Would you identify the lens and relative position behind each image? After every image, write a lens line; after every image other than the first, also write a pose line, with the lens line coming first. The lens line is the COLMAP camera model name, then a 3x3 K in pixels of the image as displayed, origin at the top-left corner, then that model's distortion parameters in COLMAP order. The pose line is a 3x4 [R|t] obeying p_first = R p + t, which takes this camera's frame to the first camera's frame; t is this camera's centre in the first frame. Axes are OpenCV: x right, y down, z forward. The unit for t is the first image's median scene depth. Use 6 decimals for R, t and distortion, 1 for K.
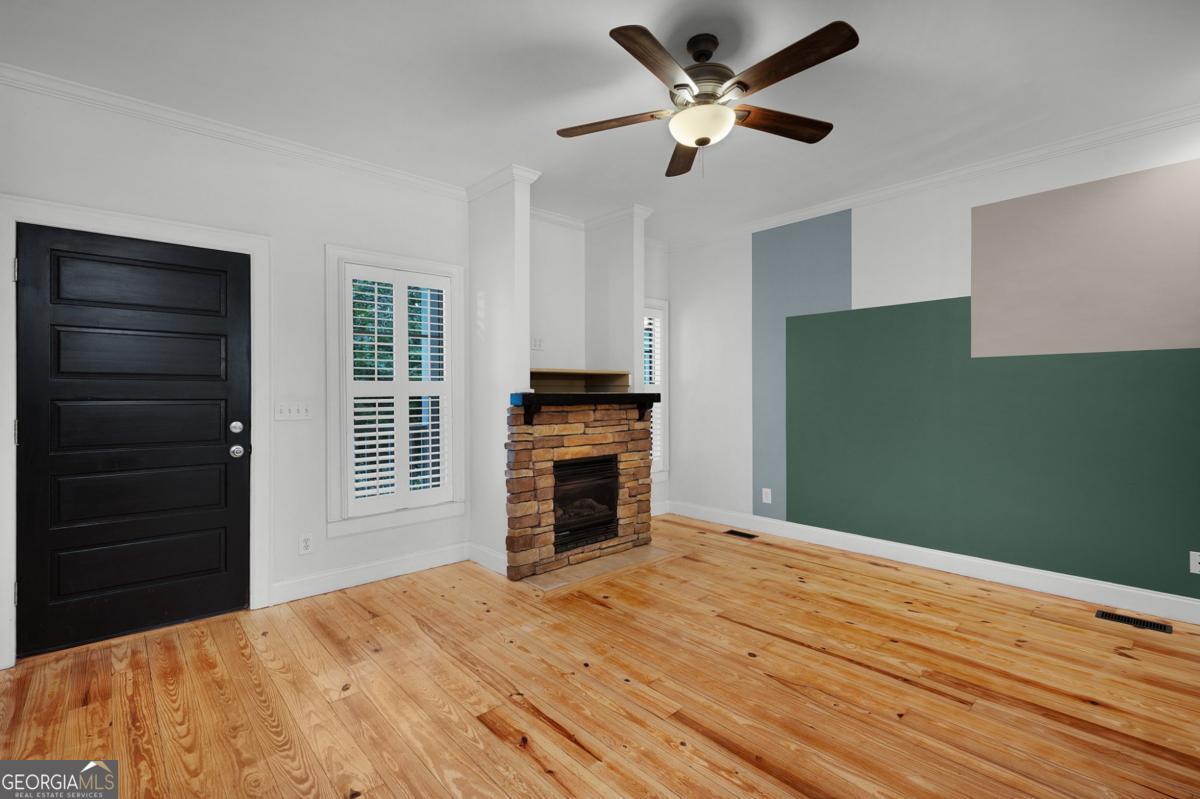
lens RADIAL K [[544.6, 0, 599.4], [0, 544.6, 396.7], [0, 0, 1]] dist [0.001945, -0.000004]
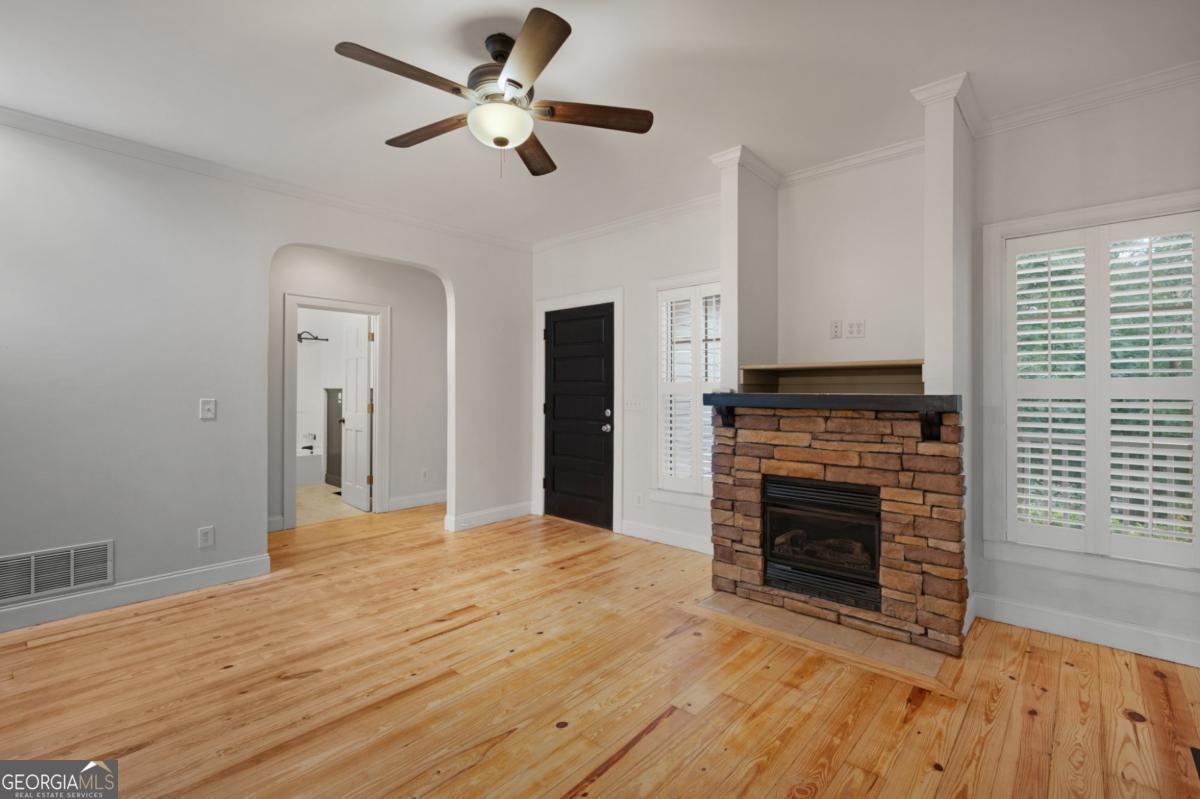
lens RADIAL K [[544.6, 0, 599.0], [0, 544.6, 391.8], [0, 0, 1]] dist [0.001945, -0.000004]
pose [[0.096925, 0.004419, -0.995282, 0.733894], [-0.013635, 0.999902, 0.003111, -0.007961], [0.995198, 0.013269, 0.096976, 0.665563]]
